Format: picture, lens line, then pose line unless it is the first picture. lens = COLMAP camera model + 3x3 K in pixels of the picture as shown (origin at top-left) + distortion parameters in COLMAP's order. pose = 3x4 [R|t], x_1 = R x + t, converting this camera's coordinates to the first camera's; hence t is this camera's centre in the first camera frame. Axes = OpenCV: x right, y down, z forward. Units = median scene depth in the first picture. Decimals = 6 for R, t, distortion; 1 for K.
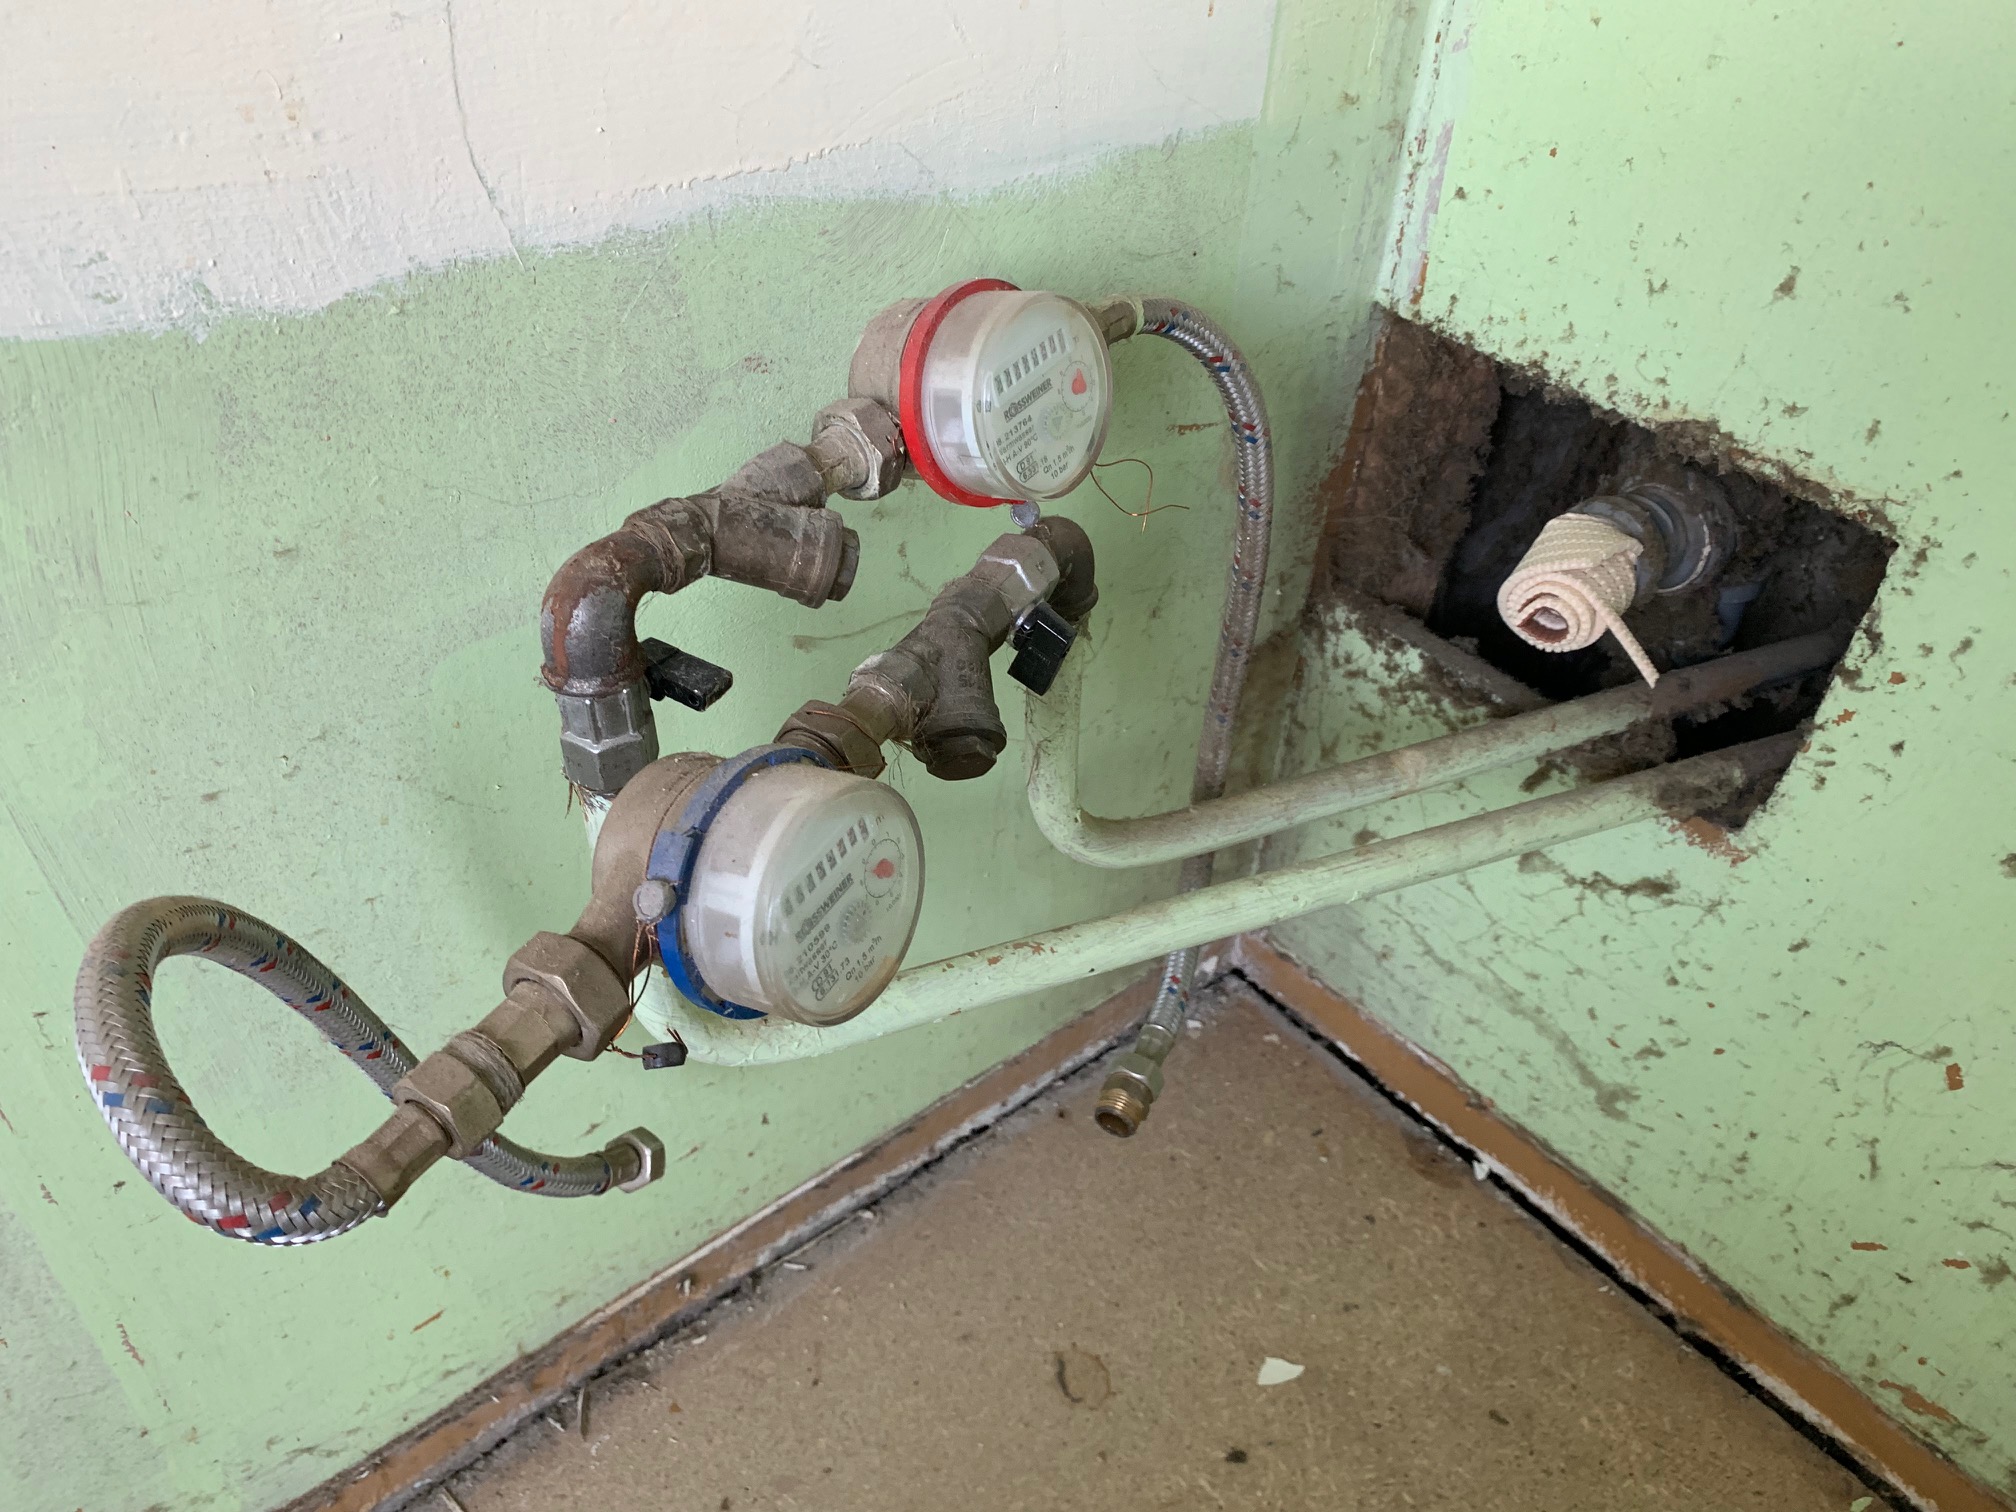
lens RADIAL K [[1560.2, 0, 1004.2], [0, 1560.2, 744.7], [0, 0, 1]] dist [0.007911, -0.003085]
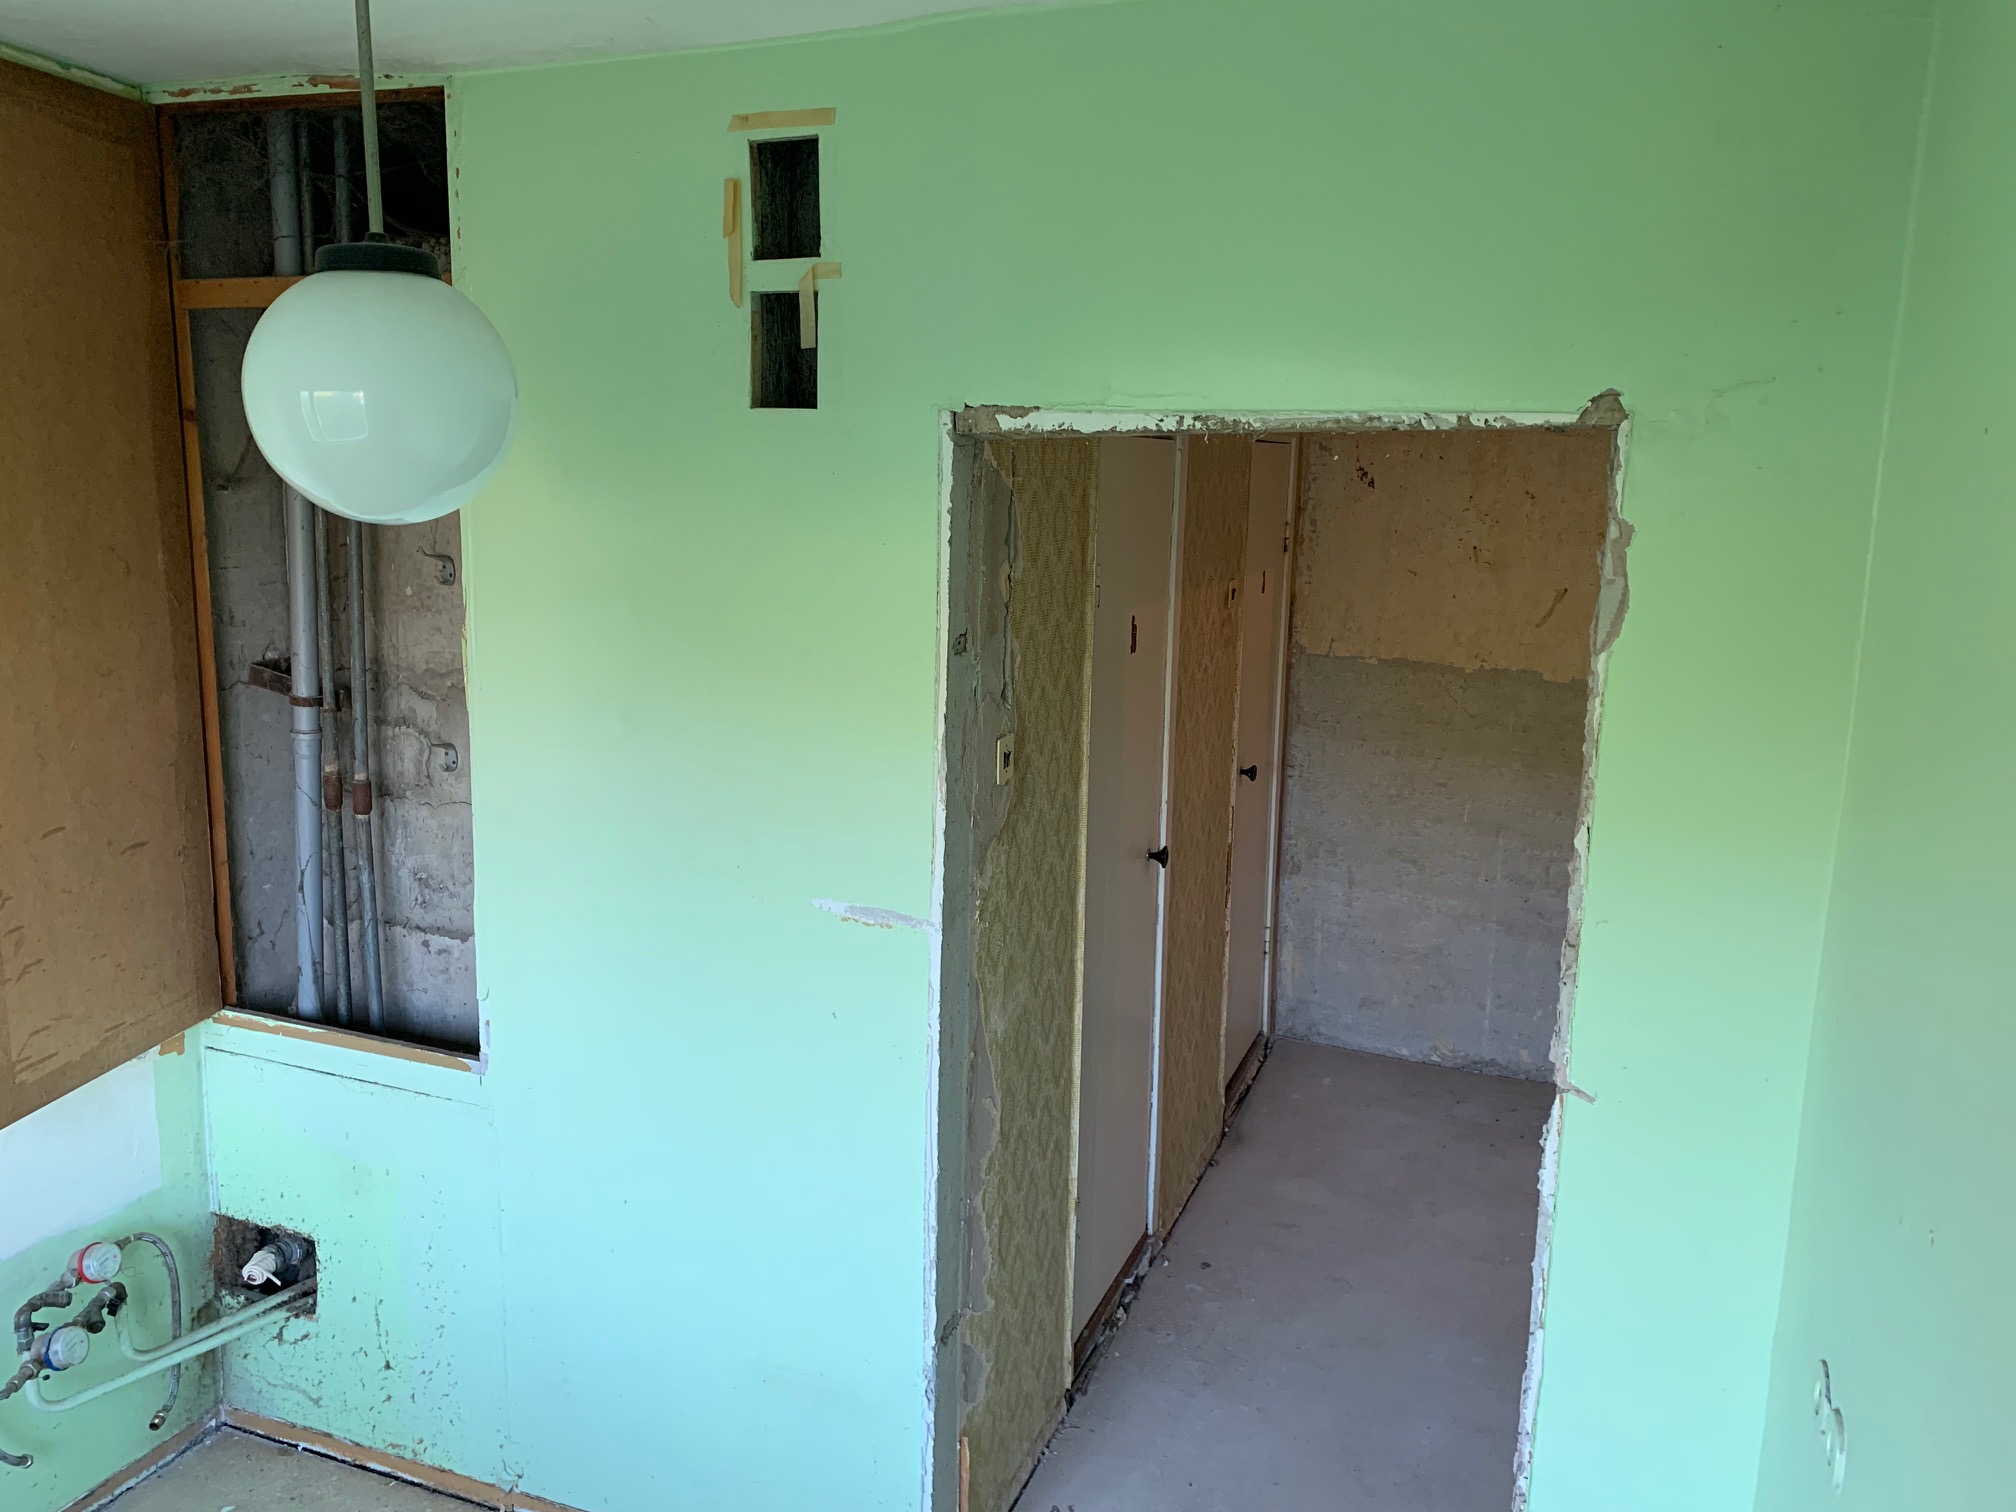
lens RADIAL K [[1560.2, 0, 1004.2], [0, 1560.2, 744.7], [0, 0, 1]] dist [0.007911, -0.003085]
pose [[0.873995, -0.115048, 0.472120, 0.314655], [0.312610, 0.876952, -0.365008, 0.955733], [-0.372033, 0.466604, 0.802416, -4.400361]]
